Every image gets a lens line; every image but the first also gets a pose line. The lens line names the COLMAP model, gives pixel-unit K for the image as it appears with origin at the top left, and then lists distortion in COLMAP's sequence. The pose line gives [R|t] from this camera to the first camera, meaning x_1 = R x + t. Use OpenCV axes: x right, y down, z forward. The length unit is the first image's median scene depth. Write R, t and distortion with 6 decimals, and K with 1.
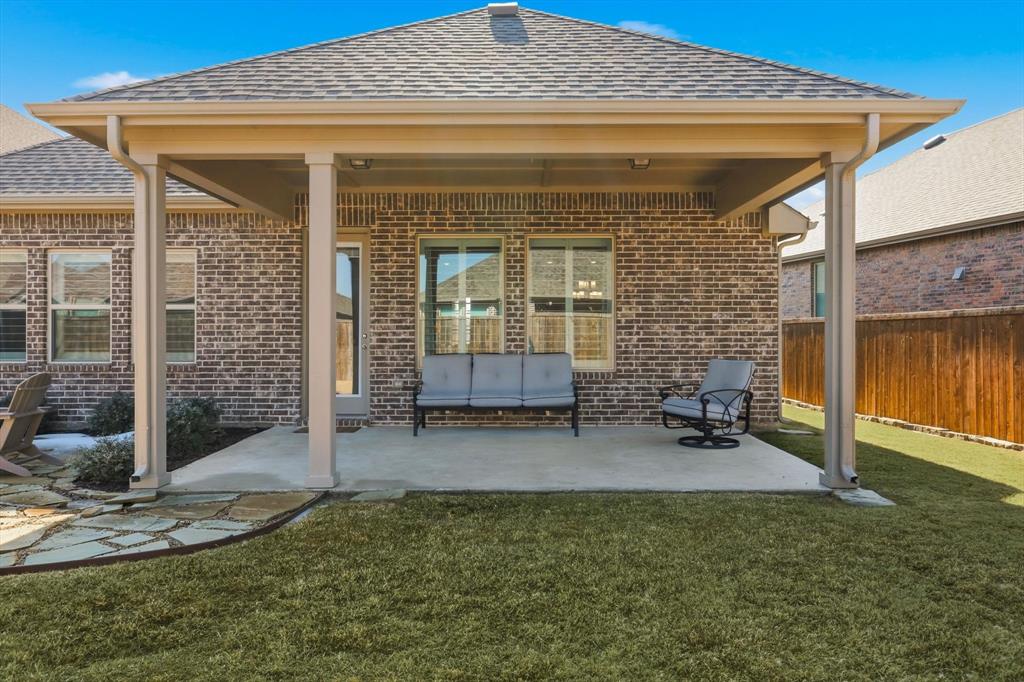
lens RADIAL K [[774.2, 0, 514.0], [0, 774.2, 338.8], [0, 0, 1]] dist [0.001155, 0.000242]
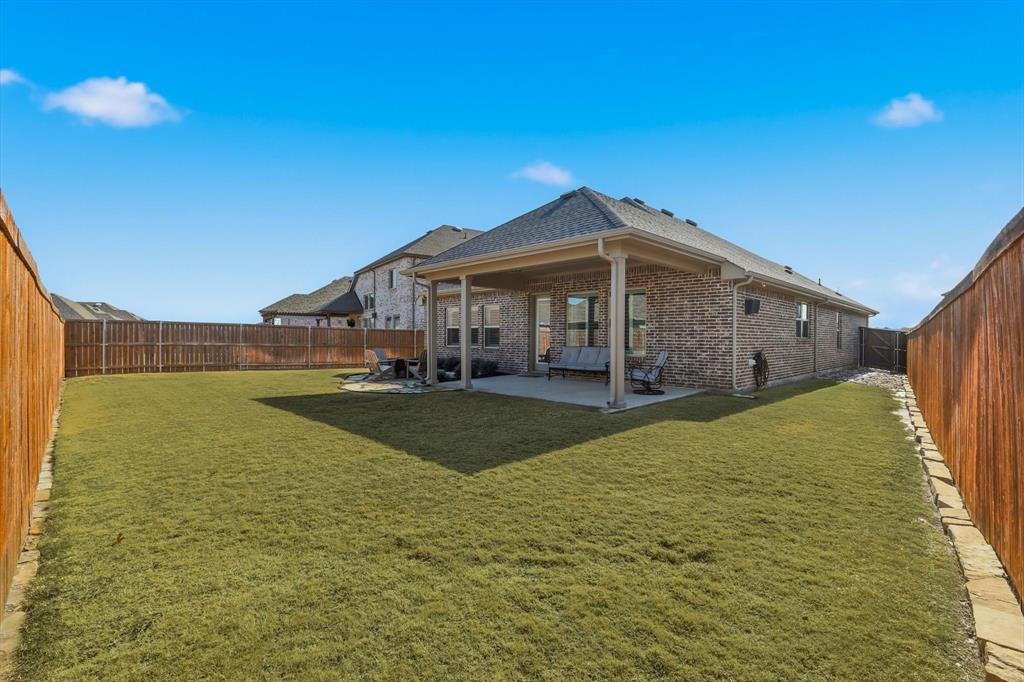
lens RADIAL K [[461.0, 0, 513.0], [0, 461.0, 337.7], [0, 0, 1]] dist [-0.000019, -0.000090]
pose [[0.704925, 0.004350, -0.709269, 0.722723], [-0.006255, 0.999980, -0.000083, -0.003694], [0.709254, 0.004495, 0.704938, -0.060852]]
